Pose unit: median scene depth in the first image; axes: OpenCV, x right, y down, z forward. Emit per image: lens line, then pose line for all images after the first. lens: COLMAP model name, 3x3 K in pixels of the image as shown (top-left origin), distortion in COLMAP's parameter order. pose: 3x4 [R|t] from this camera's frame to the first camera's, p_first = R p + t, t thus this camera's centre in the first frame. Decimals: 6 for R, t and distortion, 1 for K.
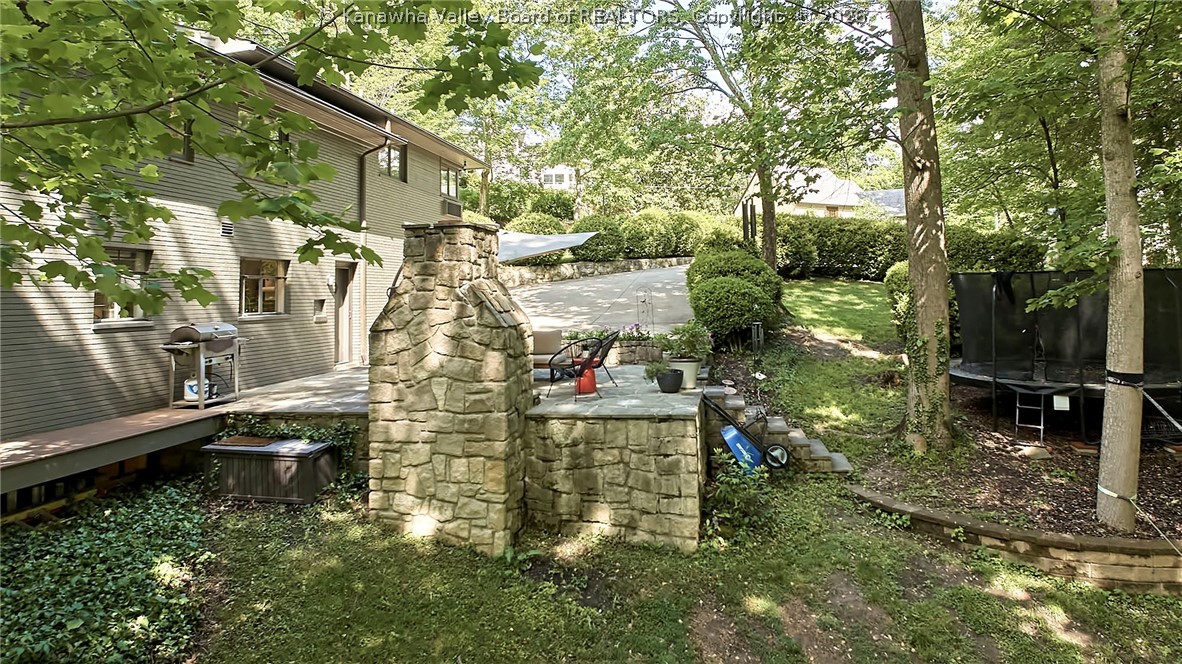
lens RADIAL K [[919.9, 0, 591.0], [0, 919.9, 332.0], [0, 0, 1]] dist [-0.002177, -0.000451]
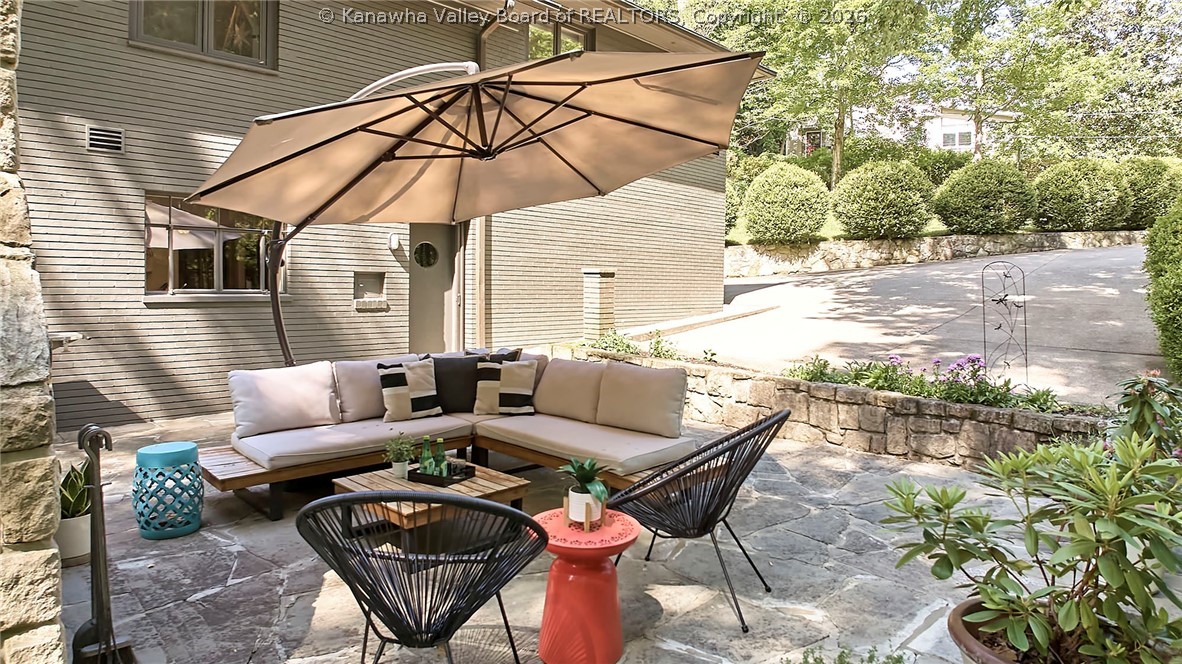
lens RADIAL K [[713.3, 0, 591.0], [0, 713.3, 332.0], [0, 0, 1]] dist [-0.020565, -0.001388]
pose [[0.840034, 0.076733, -0.537080, 0.048679], [-0.056876, 0.996948, 0.053476, -0.017961], [0.539544, -0.014374, 0.841835, 0.417863]]
